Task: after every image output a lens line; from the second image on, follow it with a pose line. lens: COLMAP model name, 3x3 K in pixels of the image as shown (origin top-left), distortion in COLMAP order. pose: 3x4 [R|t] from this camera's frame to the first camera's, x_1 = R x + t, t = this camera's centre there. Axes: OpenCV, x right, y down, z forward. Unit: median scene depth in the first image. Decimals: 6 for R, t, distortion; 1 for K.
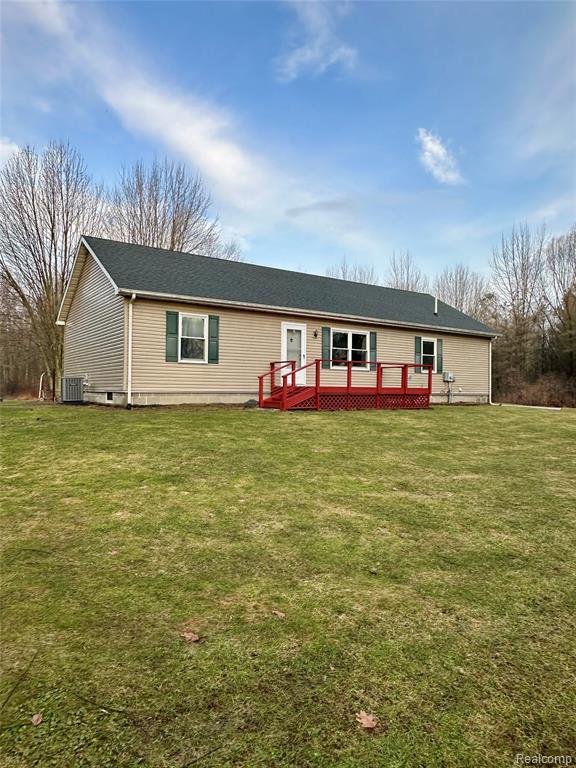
lens RADIAL K [[527.0, 0, 289.8], [0, 527.0, 384.6], [0, 0, 1]] dist [-0.005157, -0.000309]
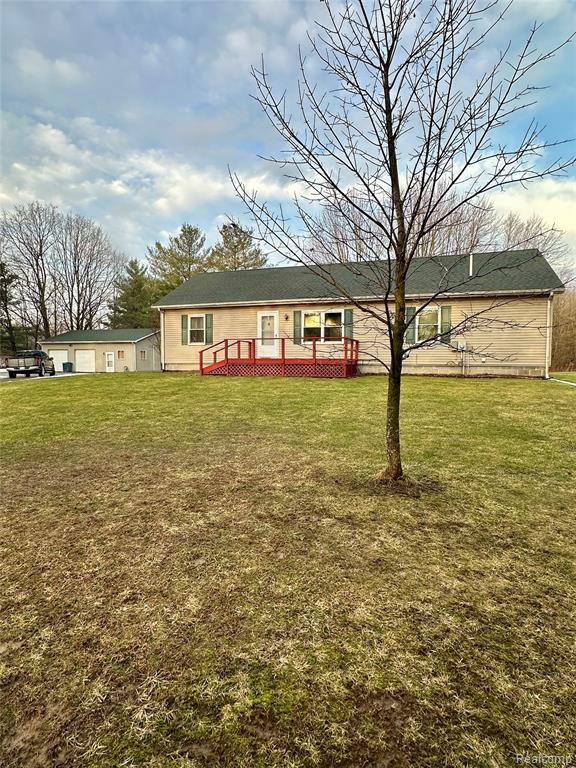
lens RADIAL K [[350.3, 0, 288.4], [0, 350.3, 382.1], [0, 0, 1]] dist [0.004321, 0.000156]
pose [[0.641517, 0.034454, -0.766335, 0.718900], [0.008239, 0.998624, 0.051794, 0.016704], [0.767065, -0.039540, 0.640350, 0.462937]]
